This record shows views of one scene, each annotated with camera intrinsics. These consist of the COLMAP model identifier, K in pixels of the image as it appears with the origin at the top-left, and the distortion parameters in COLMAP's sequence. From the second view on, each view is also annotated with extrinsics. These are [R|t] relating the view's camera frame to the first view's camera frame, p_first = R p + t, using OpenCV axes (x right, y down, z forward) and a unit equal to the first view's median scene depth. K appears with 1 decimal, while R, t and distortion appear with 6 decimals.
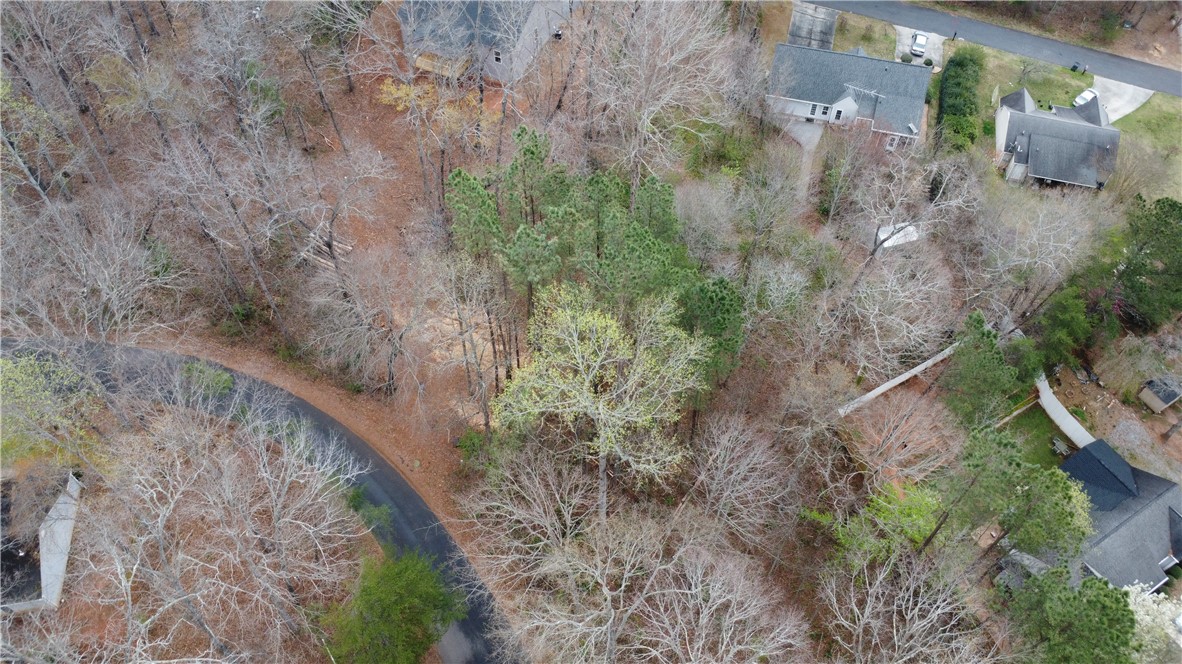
lens RADIAL K [[853.9, 0, 587.4], [0, 853.9, 331.6], [0, 0, 1]] dist [-0.036057, 0.000685]
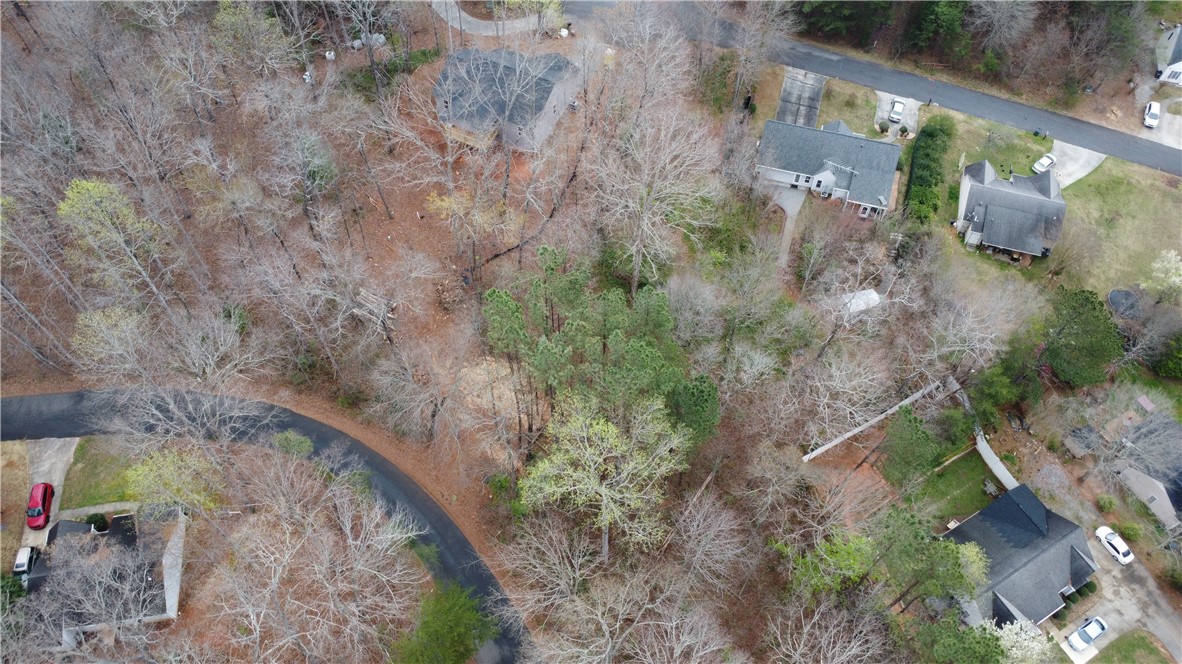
lens RADIAL K [[853.9, 0, 586.4], [0, 853.9, 331.9], [0, 0, 1]] dist [-0.036057, 0.000685]
pose [[0.999811, 0.013683, -0.013788, 0.002823], [-0.012830, 0.998106, 0.060159, -0.156964], [0.014585, -0.059971, 0.998094, -0.200087]]
